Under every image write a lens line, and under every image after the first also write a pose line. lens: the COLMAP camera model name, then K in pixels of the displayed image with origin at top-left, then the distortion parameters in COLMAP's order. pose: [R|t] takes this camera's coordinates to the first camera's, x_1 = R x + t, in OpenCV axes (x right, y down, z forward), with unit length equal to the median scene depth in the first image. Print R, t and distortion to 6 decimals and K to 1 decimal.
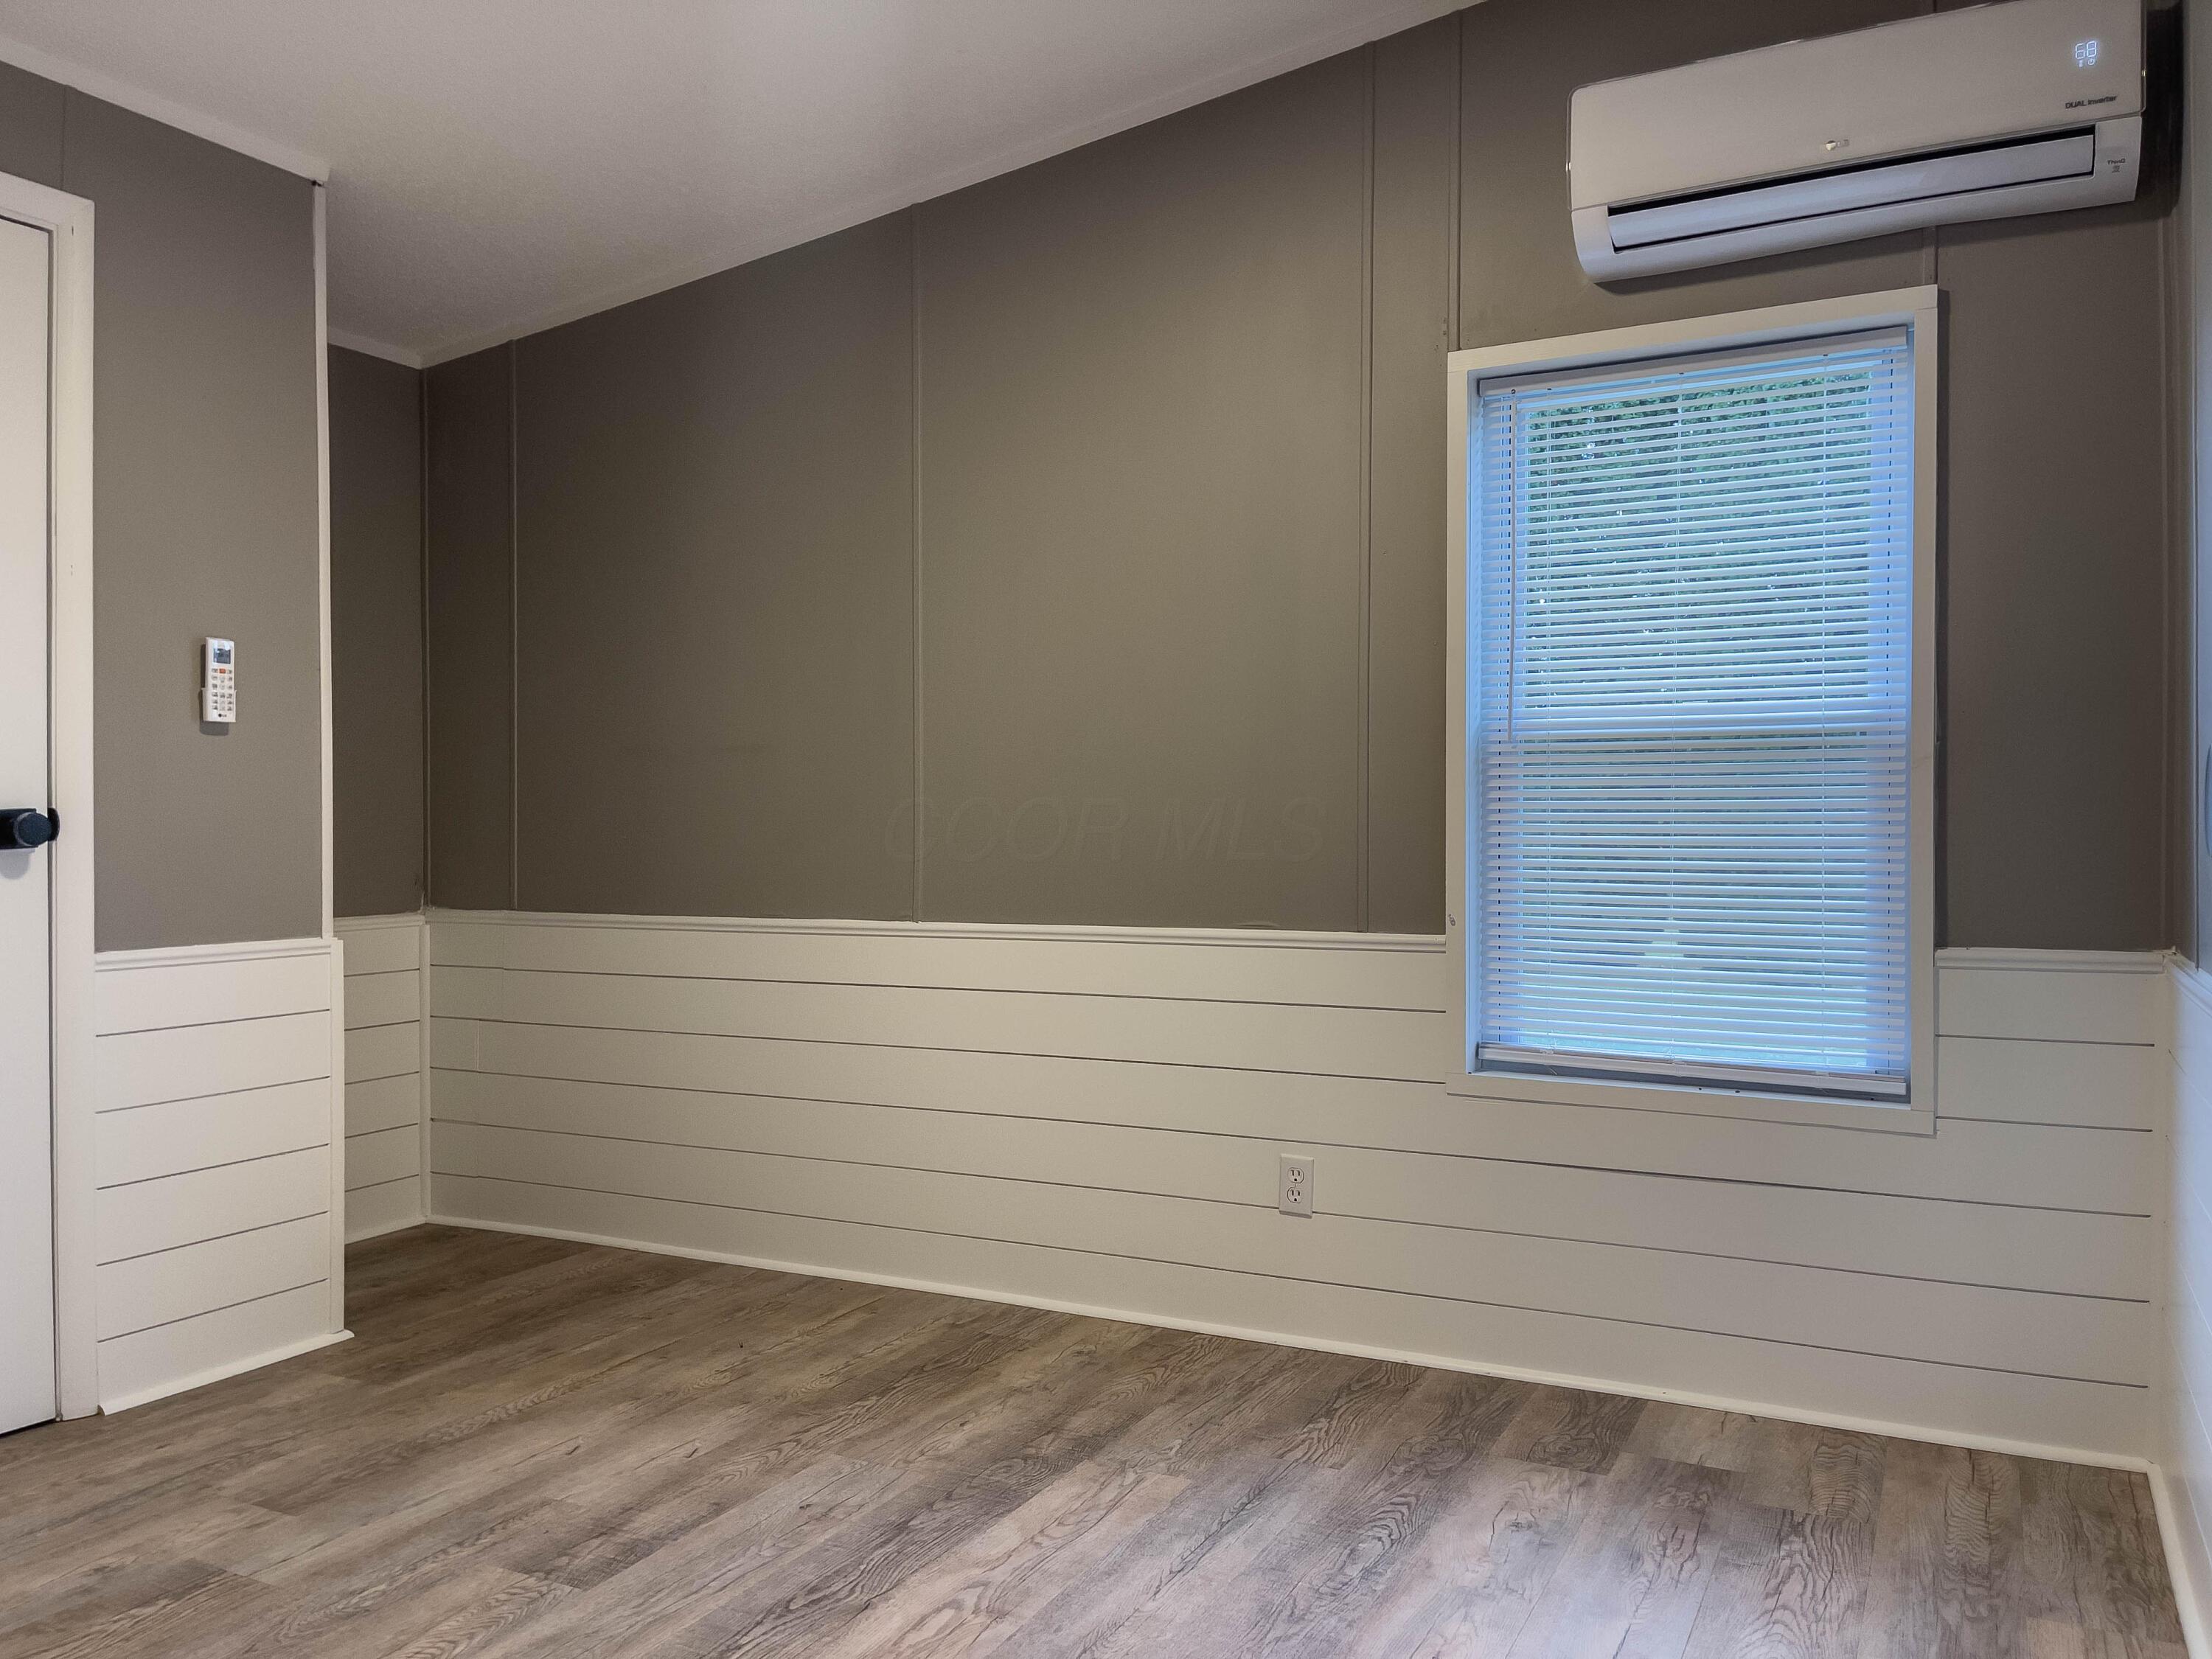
lens RADIAL K [[1668.1, 0, 1109.5], [0, 1668.1, 819.0], [0, 0, 1]] dist [0.077865, -0.089614]
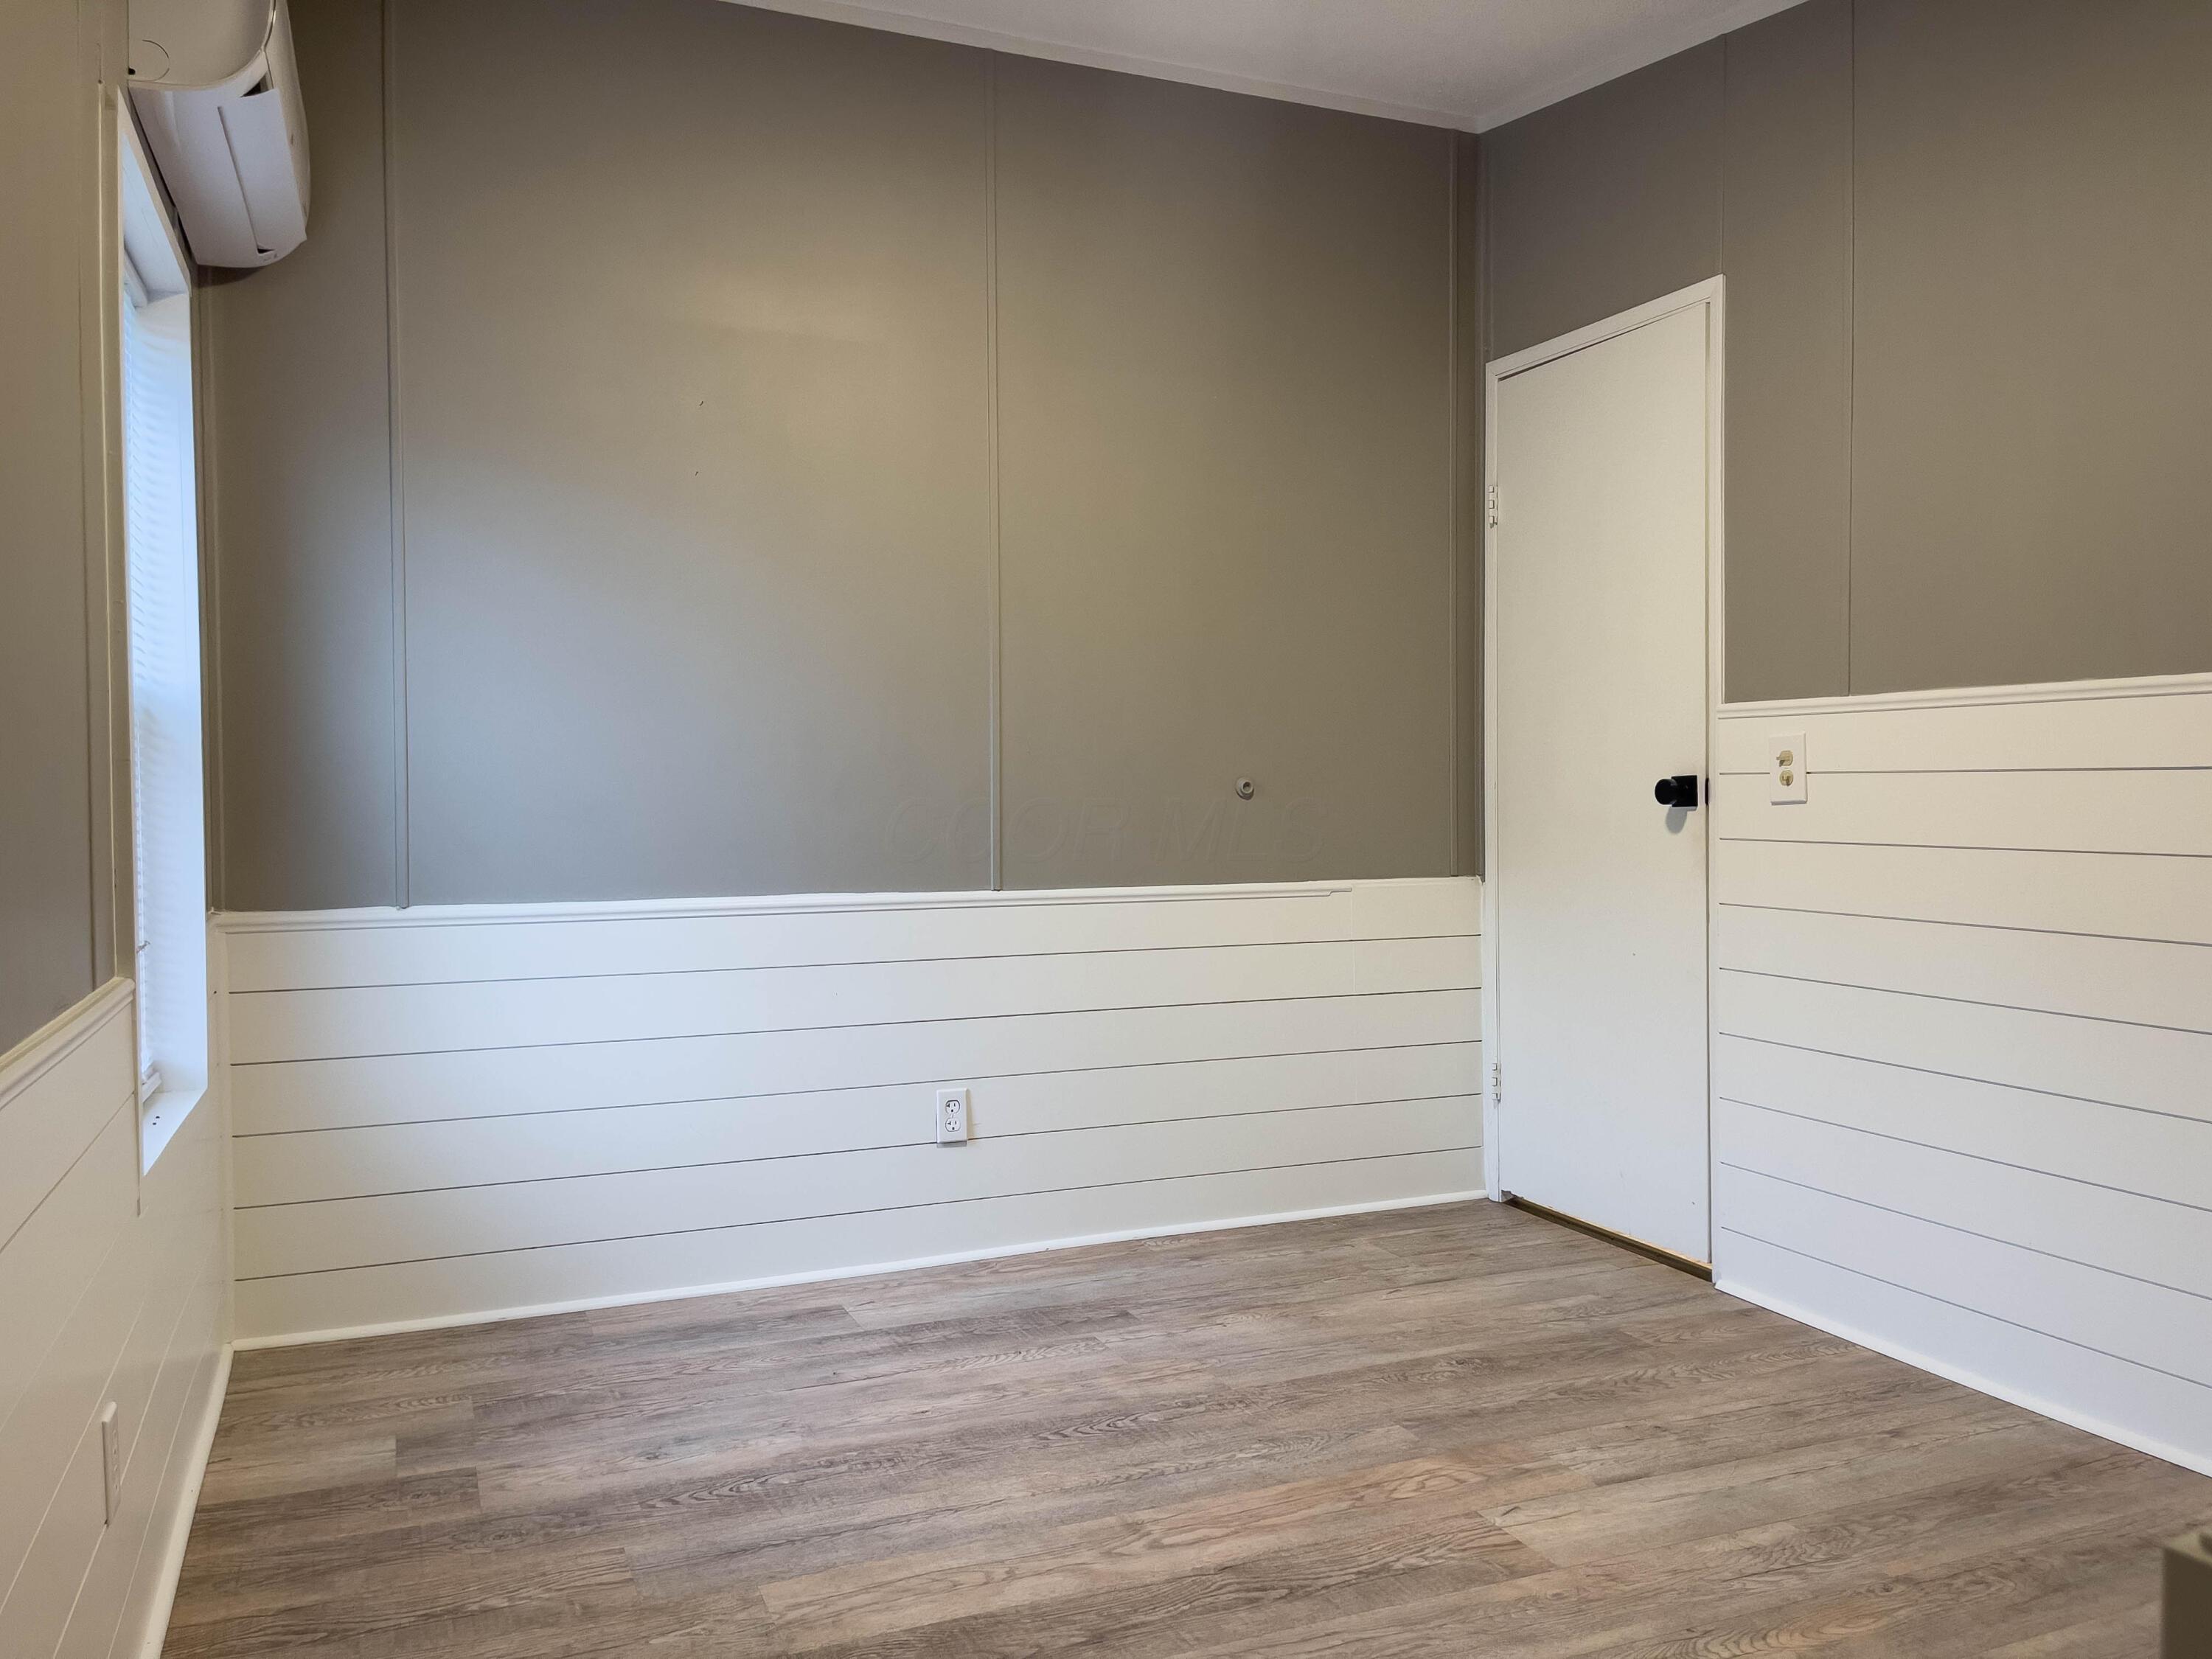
lens RADIAL K [[1668.1, 0, 1109.5], [0, 1668.1, 819.0], [0, 0, 1]] dist [0.077865, -0.089614]
pose [[-0.773470, -0.002424, 0.633829, -0.671556], [0.001923, 0.999979, 0.006172, 0.008095], [-0.633830, 0.005992, -0.773449, 1.674520]]
